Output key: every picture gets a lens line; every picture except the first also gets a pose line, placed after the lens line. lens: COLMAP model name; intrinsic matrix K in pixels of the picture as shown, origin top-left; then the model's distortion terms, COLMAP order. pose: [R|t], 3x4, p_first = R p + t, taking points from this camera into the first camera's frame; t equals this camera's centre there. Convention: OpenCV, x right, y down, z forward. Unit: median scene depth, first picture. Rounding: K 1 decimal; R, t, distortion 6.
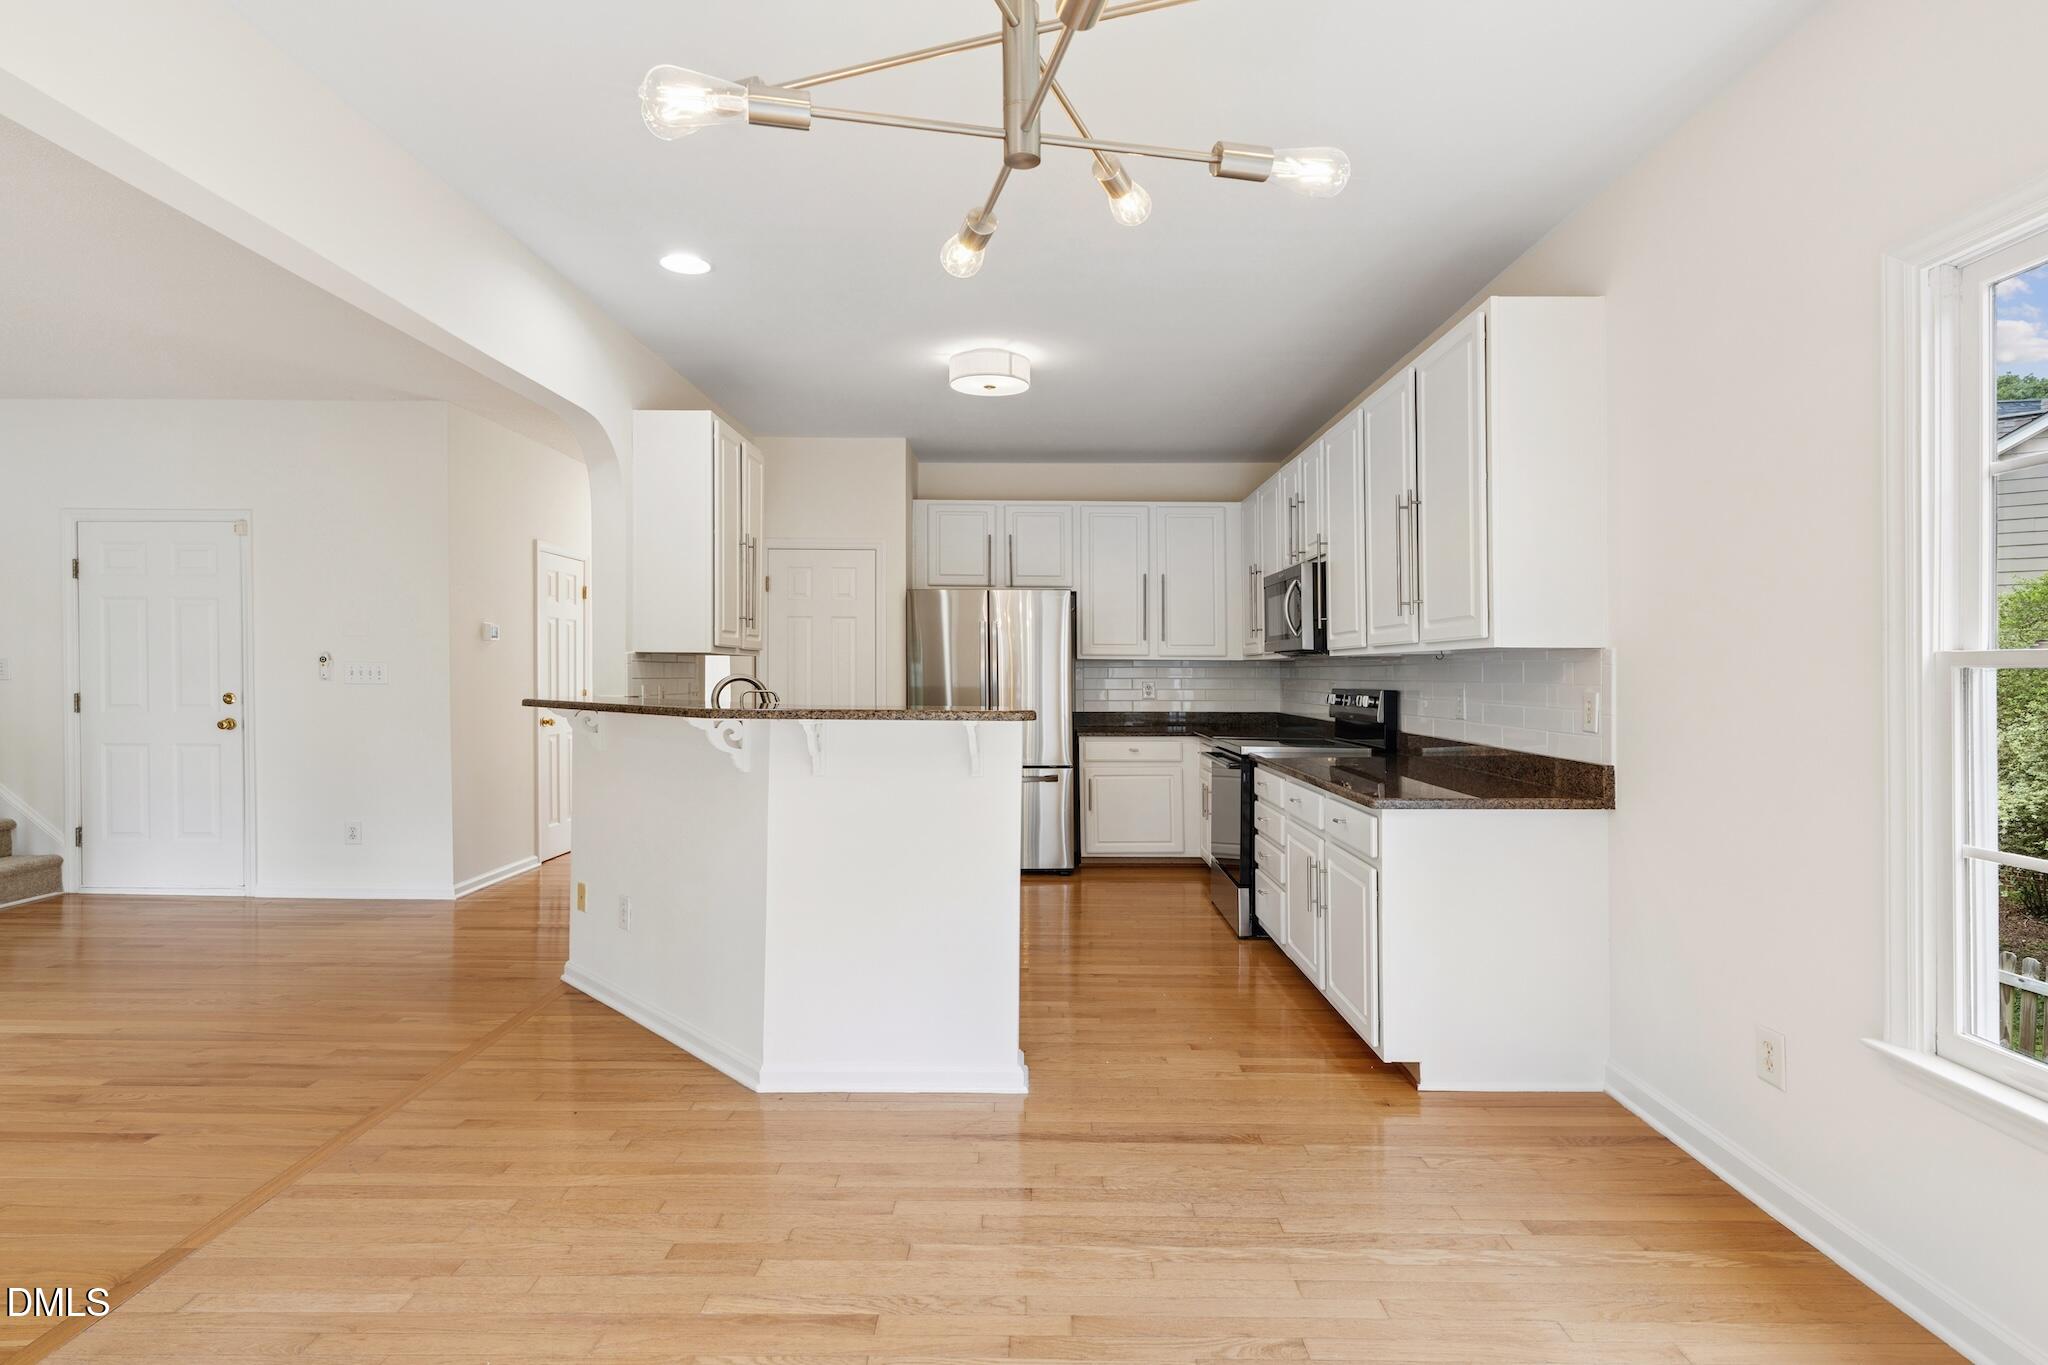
lens RADIAL K [[1049.1, 0, 1032.1], [0, 1049.1, 669.5], [0, 0, 1]] dist [-0.000392, 0.001327]
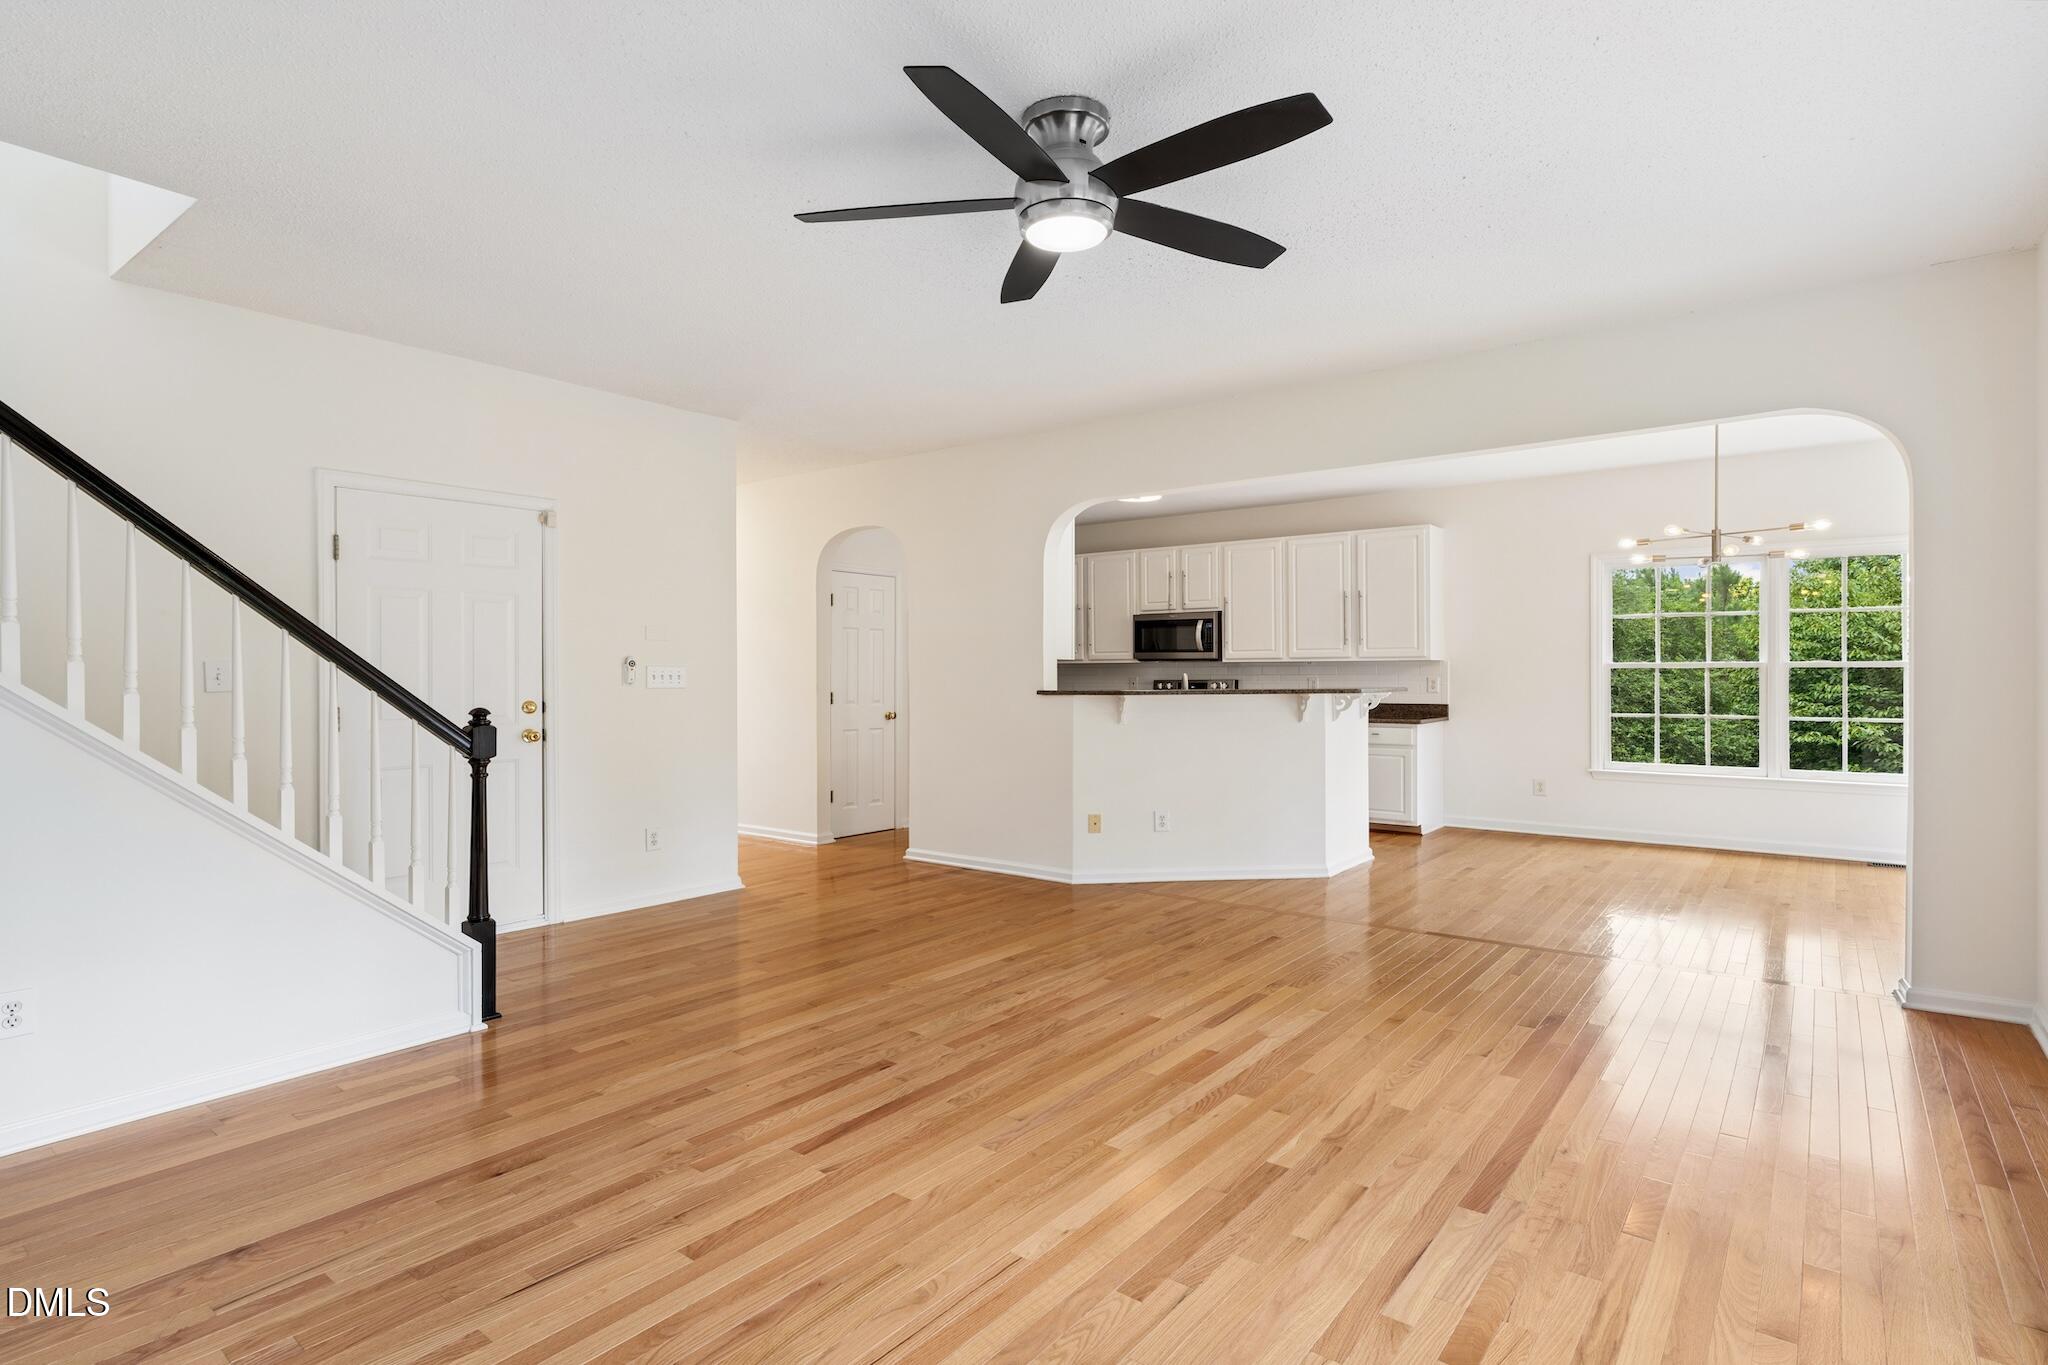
lens RADIAL K [[1049.1, 0, 1008.6], [0, 1049.1, 670.2], [0, 0, 1]] dist [-0.000392, 0.001327]
pose [[0.616772, -0.005049, 0.787126, -1.078390], [0.007508, 0.999972, 0.000531, -0.001266], [-0.787106, 0.005582, 0.616792, 0.114026]]
